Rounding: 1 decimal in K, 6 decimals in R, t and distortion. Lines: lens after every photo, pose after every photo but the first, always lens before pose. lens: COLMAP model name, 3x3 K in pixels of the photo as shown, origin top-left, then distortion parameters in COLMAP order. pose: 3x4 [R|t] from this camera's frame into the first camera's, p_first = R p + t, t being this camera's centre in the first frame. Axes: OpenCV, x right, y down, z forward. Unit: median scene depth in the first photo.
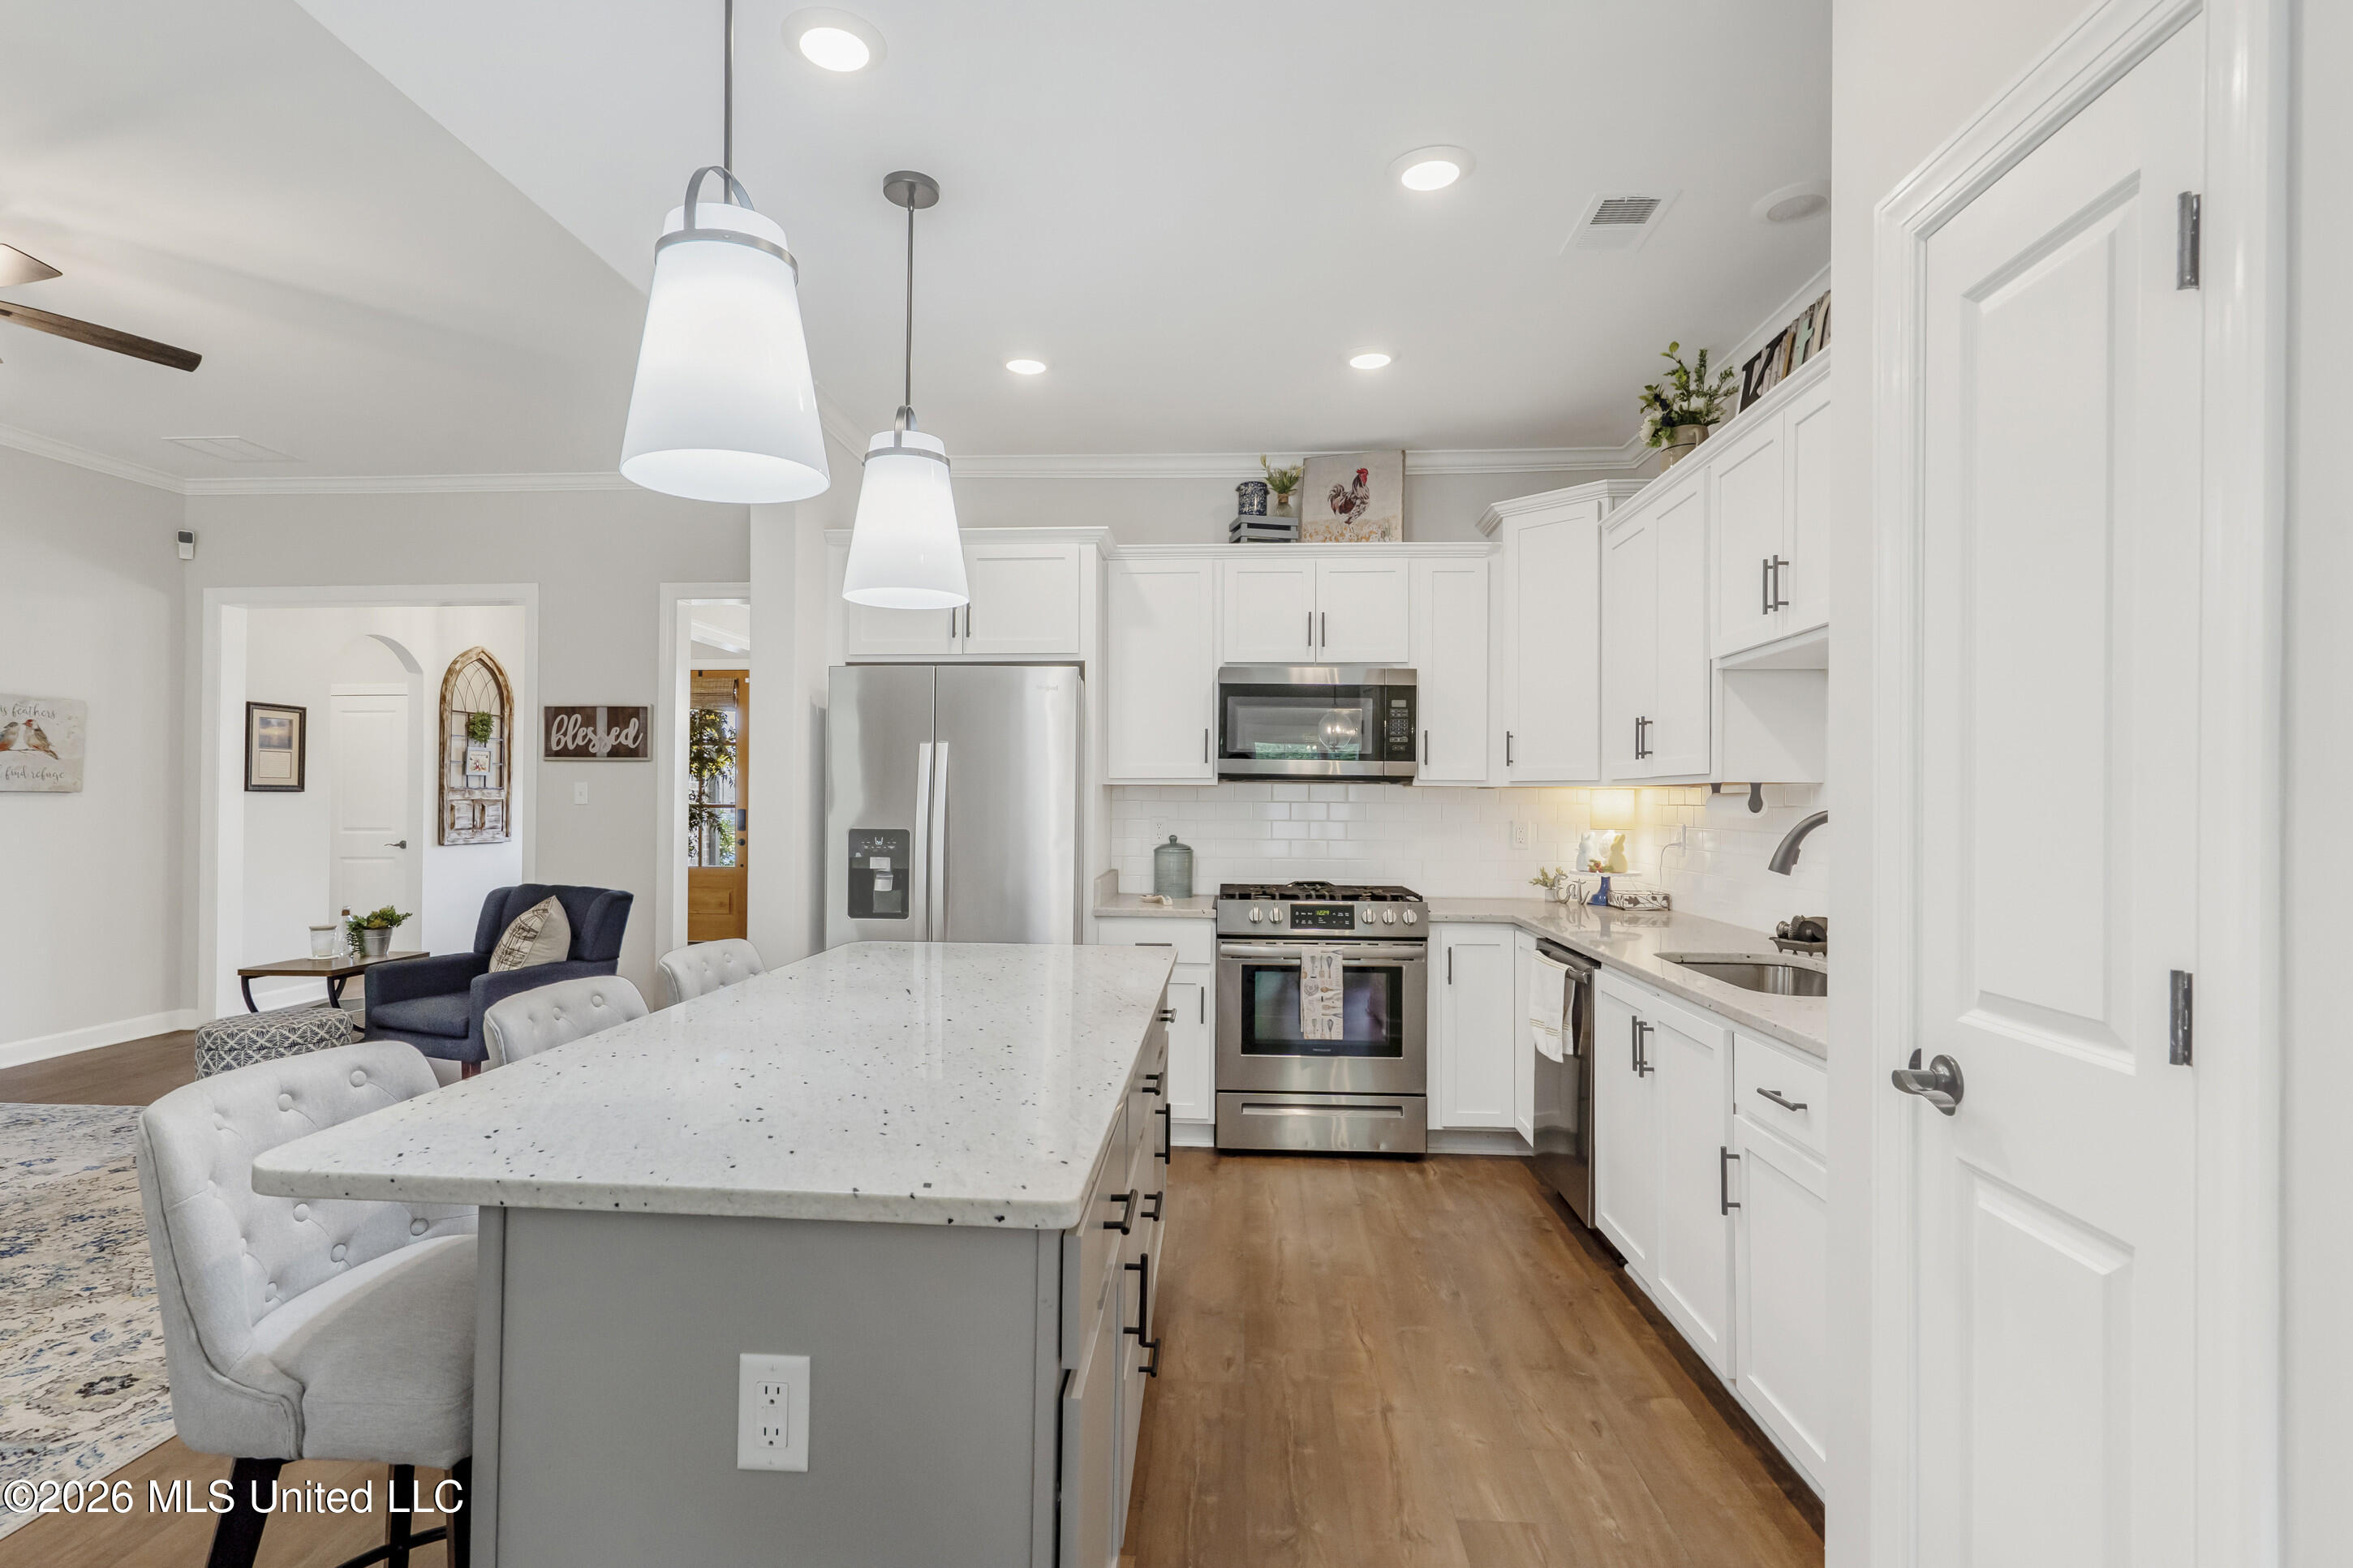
lens RADIAL K [[1162.7, 0, 1176.5], [0, 1162.7, 784.0], [0, 0, 1]] dist [0.001581, 0.000798]
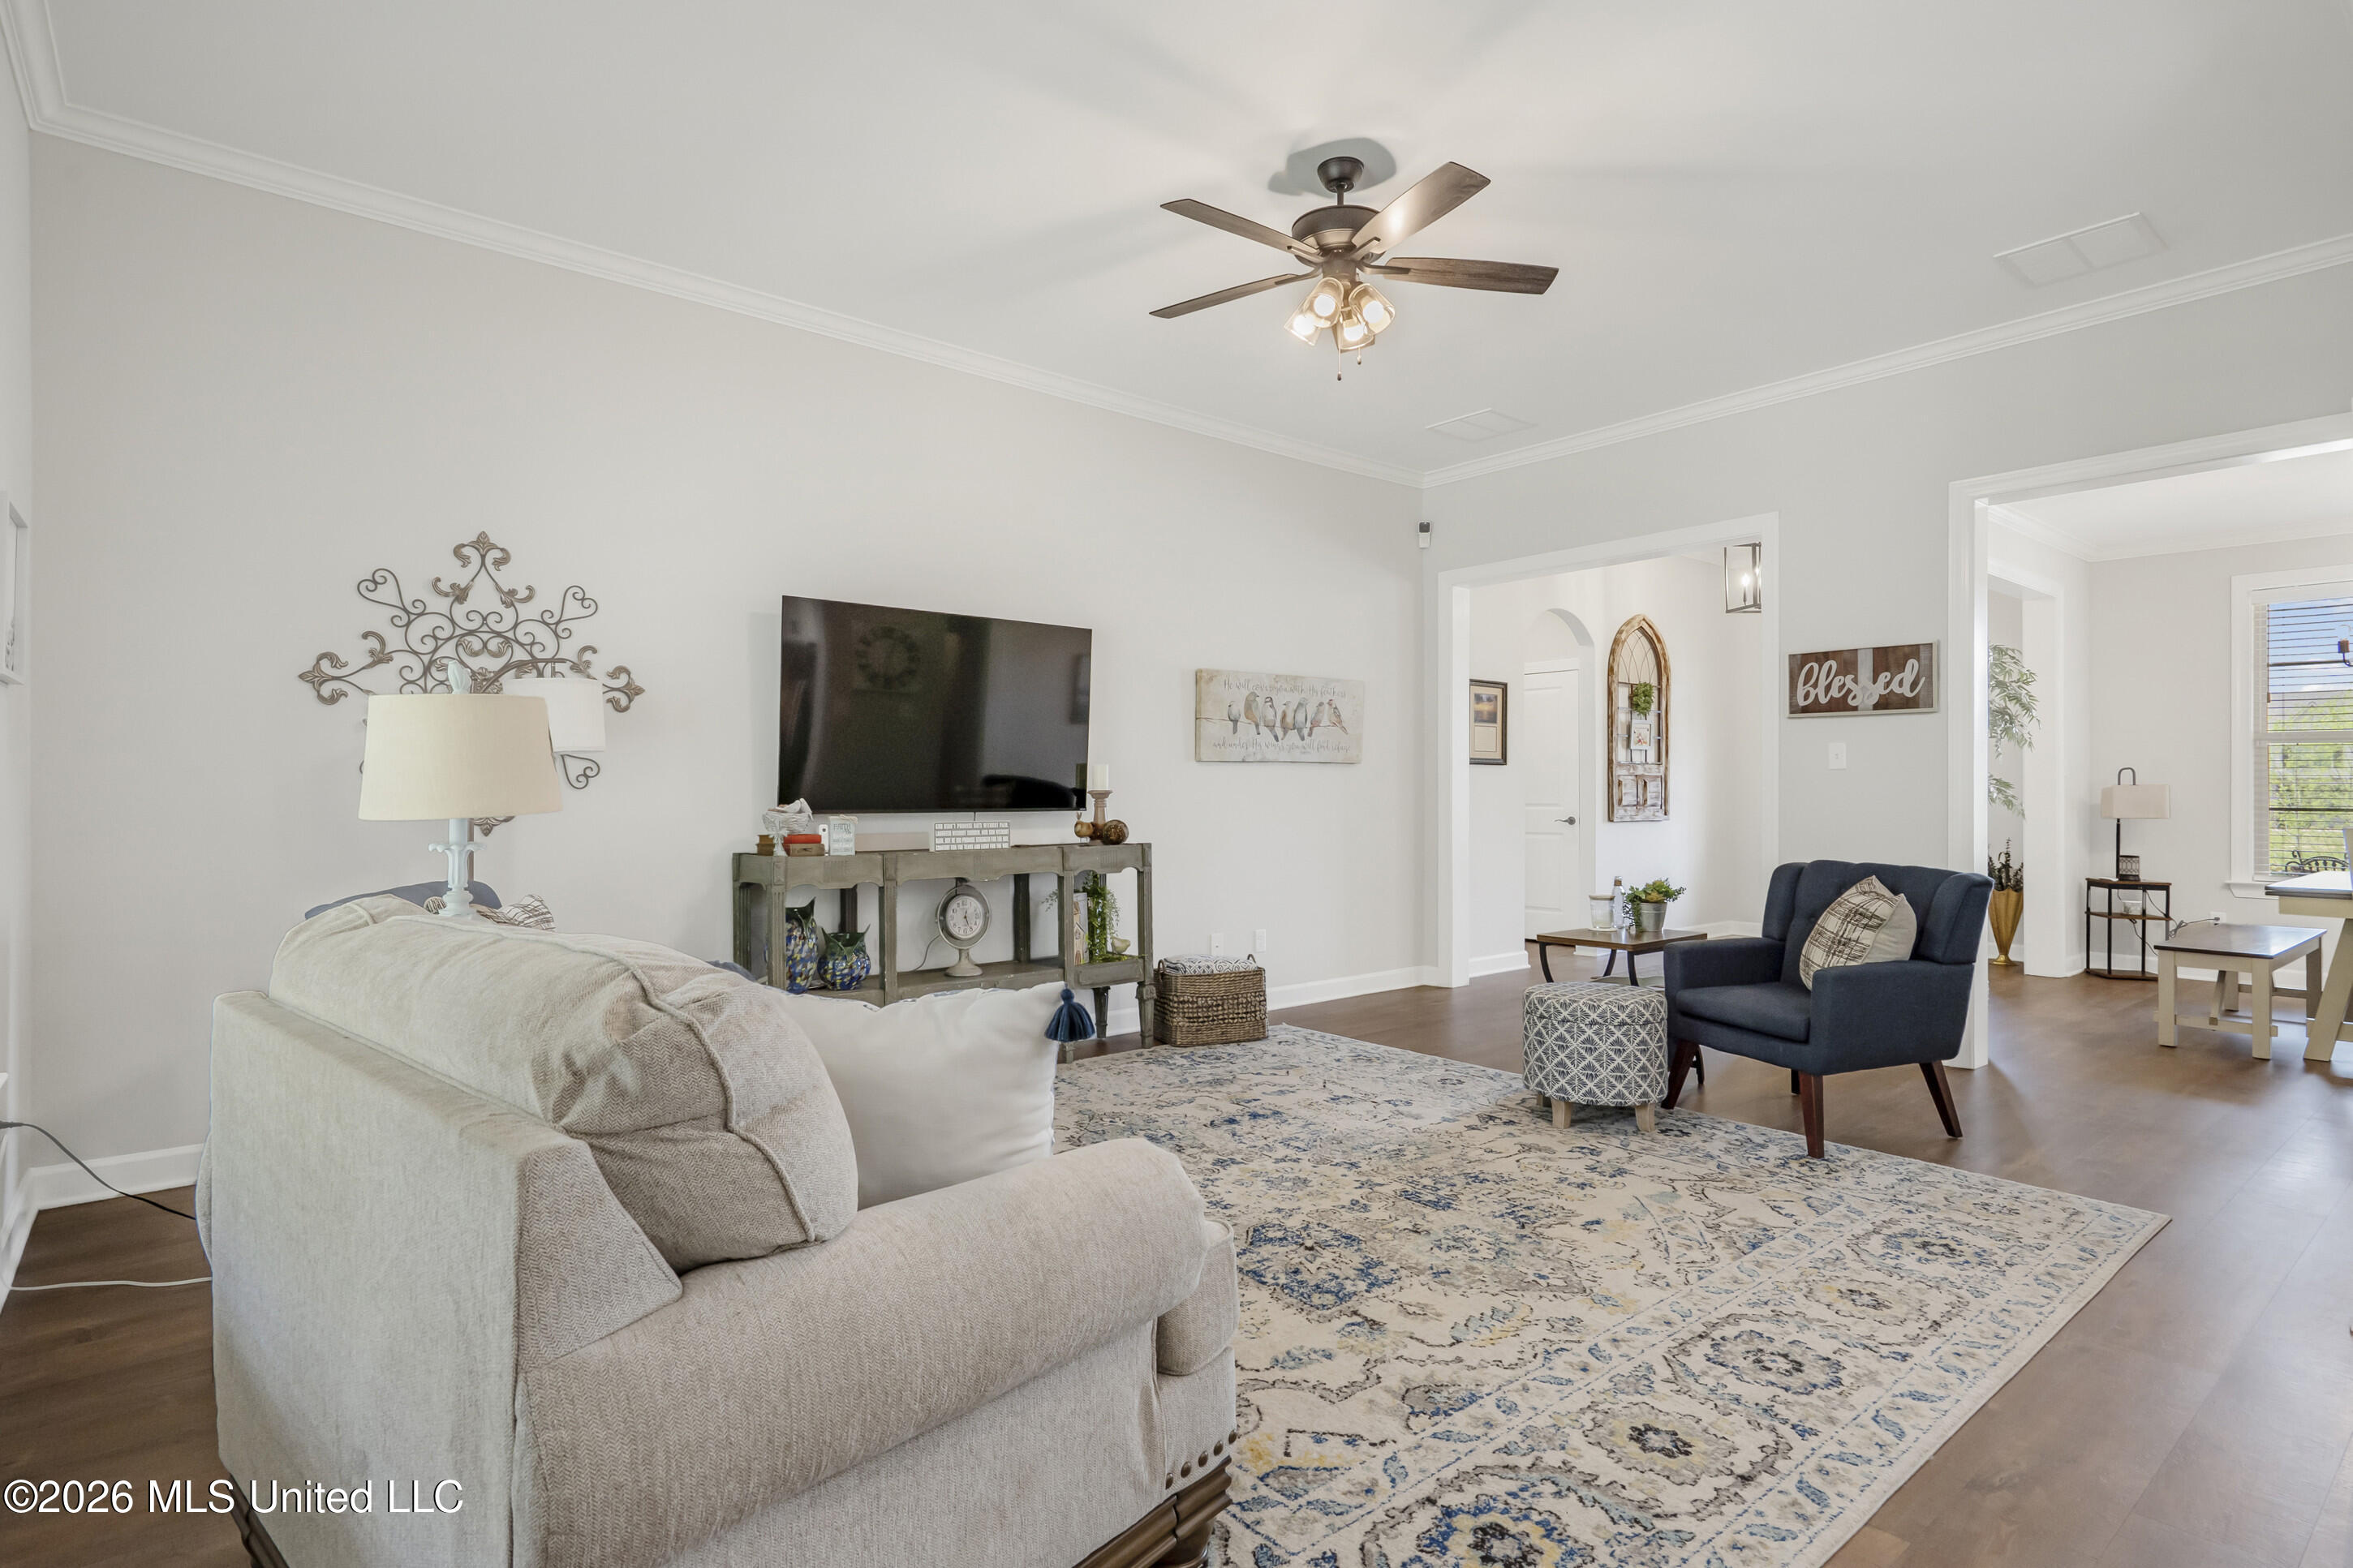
lens RADIAL K [[1162.7, 0, 1176.5], [0, 1162.7, 784.0], [0, 0, 1]] dist [0.001581, 0.000798]
pose [[0.698696, -0.006431, -0.715390, -0.248804], [0.007568, 0.999970, -0.001598, 0.025851], [0.715378, -0.004297, 0.698724, 0.086619]]
